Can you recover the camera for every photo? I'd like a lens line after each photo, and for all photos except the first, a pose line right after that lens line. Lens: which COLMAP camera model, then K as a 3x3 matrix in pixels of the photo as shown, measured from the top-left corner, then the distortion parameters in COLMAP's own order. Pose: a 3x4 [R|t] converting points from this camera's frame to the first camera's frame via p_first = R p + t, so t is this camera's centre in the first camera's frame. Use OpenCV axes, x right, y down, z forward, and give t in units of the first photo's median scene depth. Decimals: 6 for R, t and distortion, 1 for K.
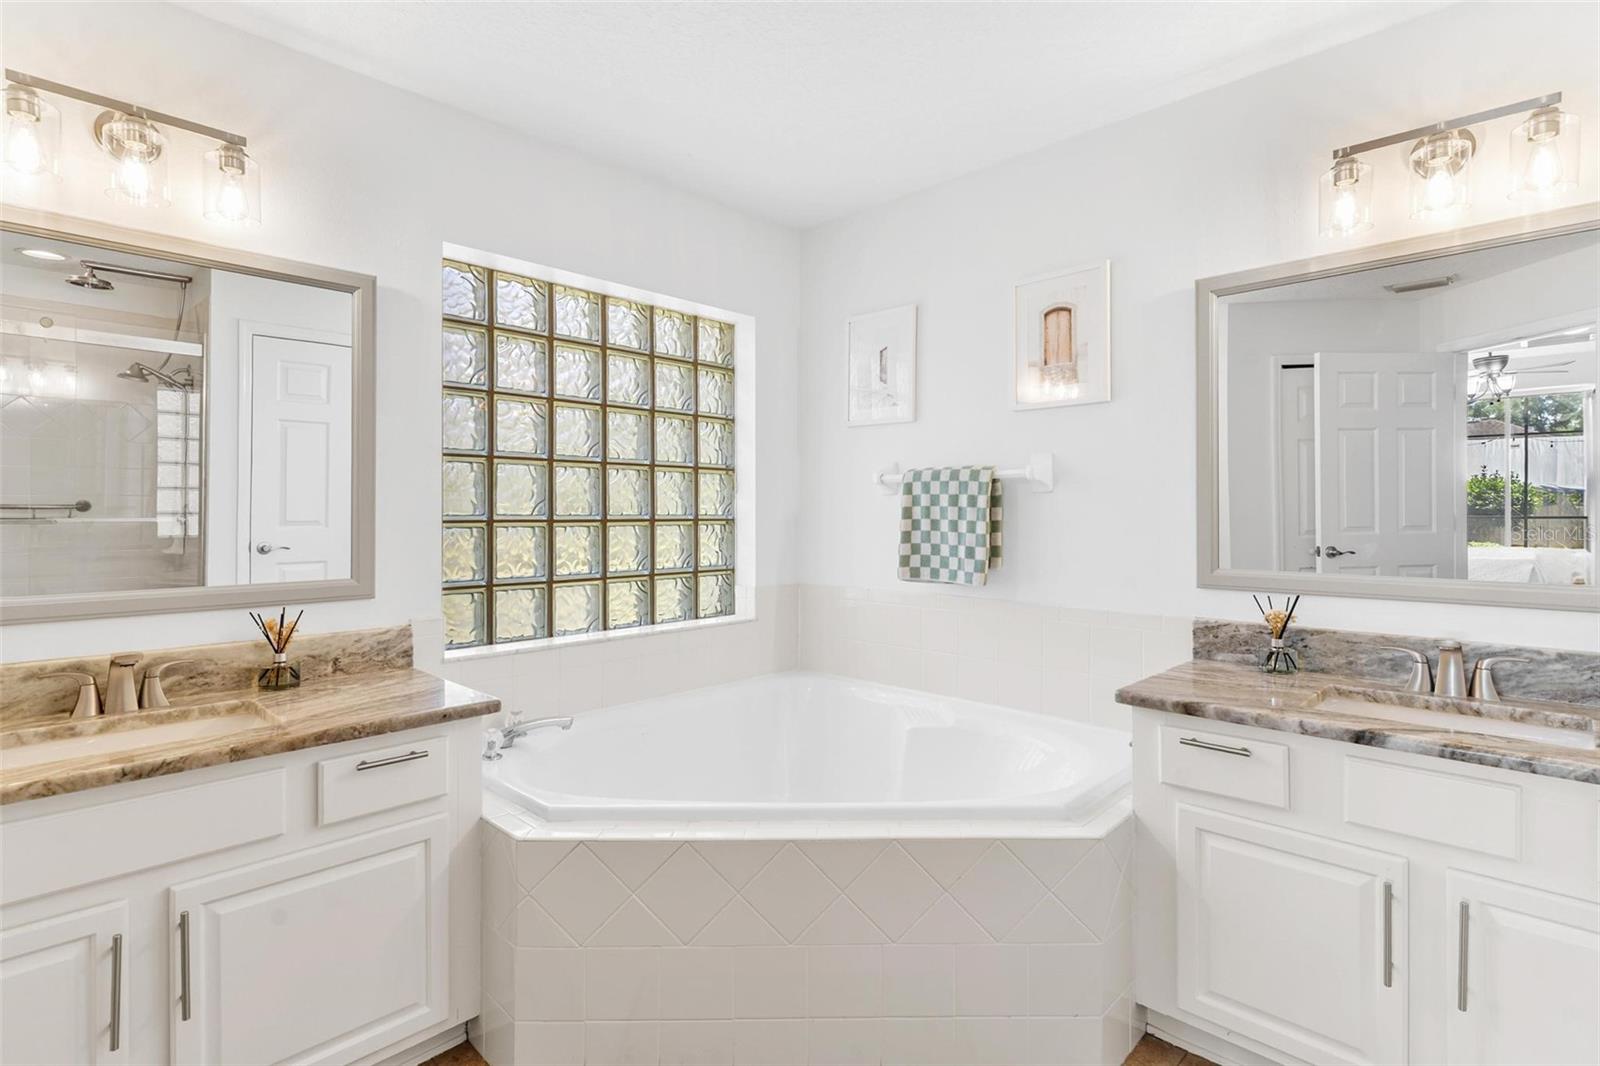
lens RADIAL K [[783.5, 0, 799.0], [0, 783.5, 521.2], [0, 0, 1]] dist [0.003999, -0.000947]
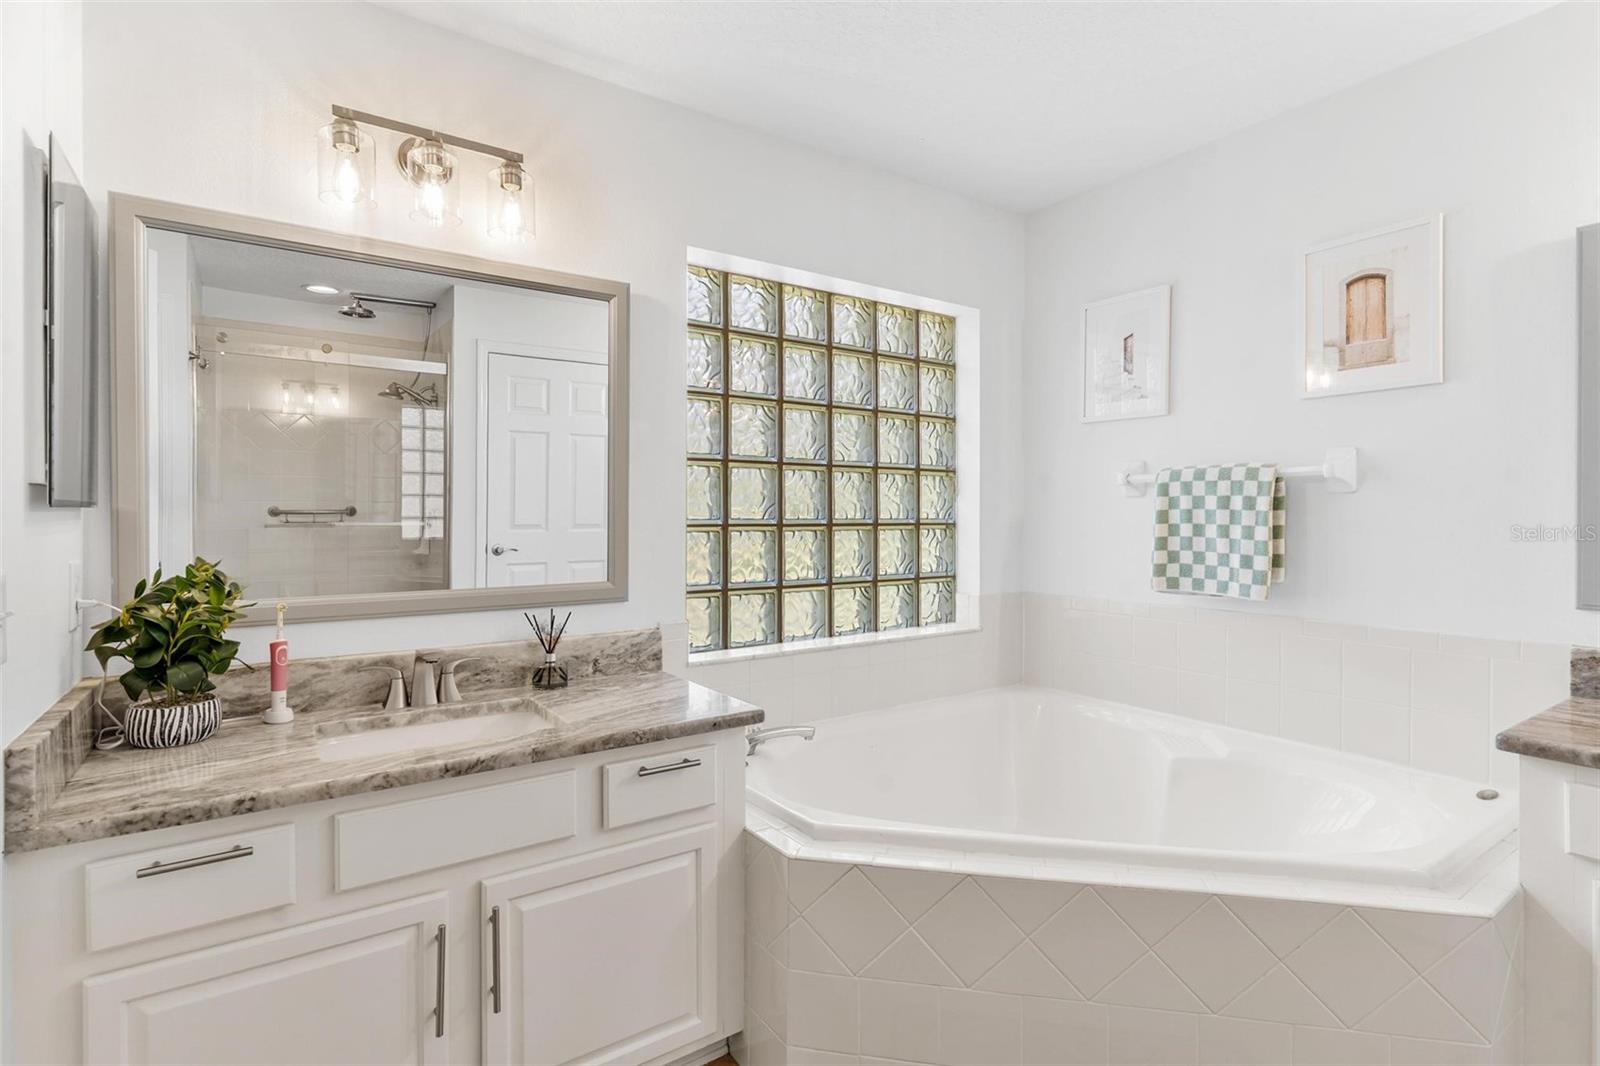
lens RADIAL K [[783.5, 0, 801.9], [0, 783.5, 530.0], [0, 0, 1]] dist [0.003999, -0.000947]
pose [[0.980497, 0.002460, -0.196519, -0.115060], [-0.001274, 0.999980, 0.006161, -0.000600], [0.196530, -0.005790, 0.980481, 0.047387]]
